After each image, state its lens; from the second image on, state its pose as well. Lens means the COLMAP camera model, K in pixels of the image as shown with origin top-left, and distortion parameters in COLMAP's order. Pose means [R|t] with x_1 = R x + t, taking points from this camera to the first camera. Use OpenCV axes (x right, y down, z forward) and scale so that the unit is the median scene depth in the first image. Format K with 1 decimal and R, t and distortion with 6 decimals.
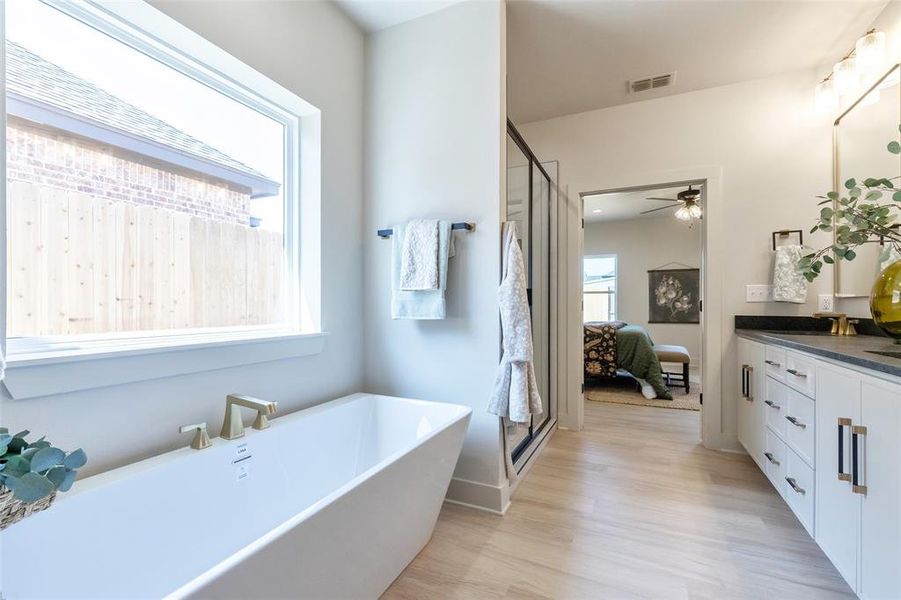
lens RADIAL K [[401.7, 0, 449.9], [0, 401.7, 303.9], [0, 0, 1]] dist [0.000468, -0.000185]
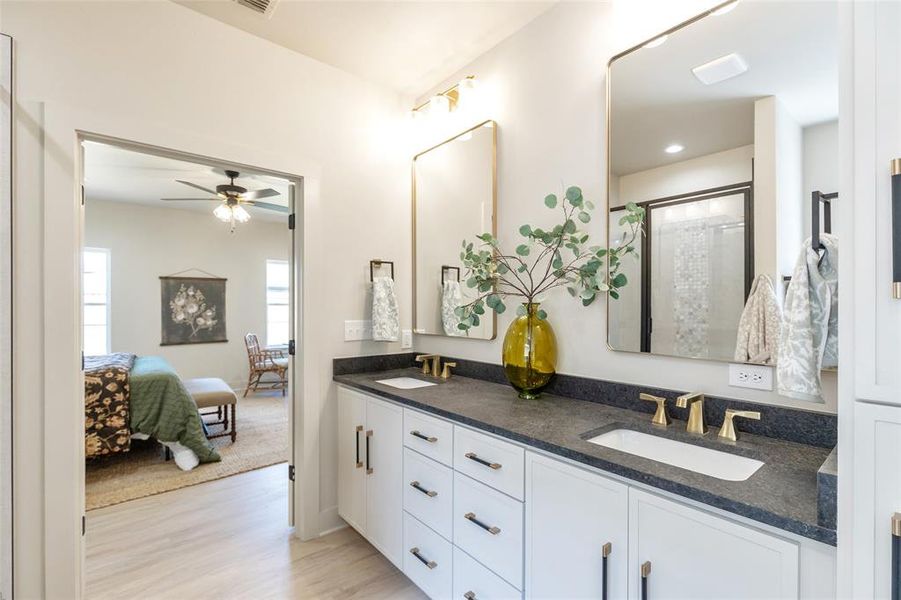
lens RADIAL K [[401.7, 0, 450.4], [0, 401.7, 307.0], [0, 0, 1]] dist [0.000468, -0.000185]
pose [[0.415752, -0.005718, 0.909460, 0.049185], [-0.003828, 0.999960, 0.008037, -0.049579], [-0.909470, -0.006822, 0.415713, 0.277713]]
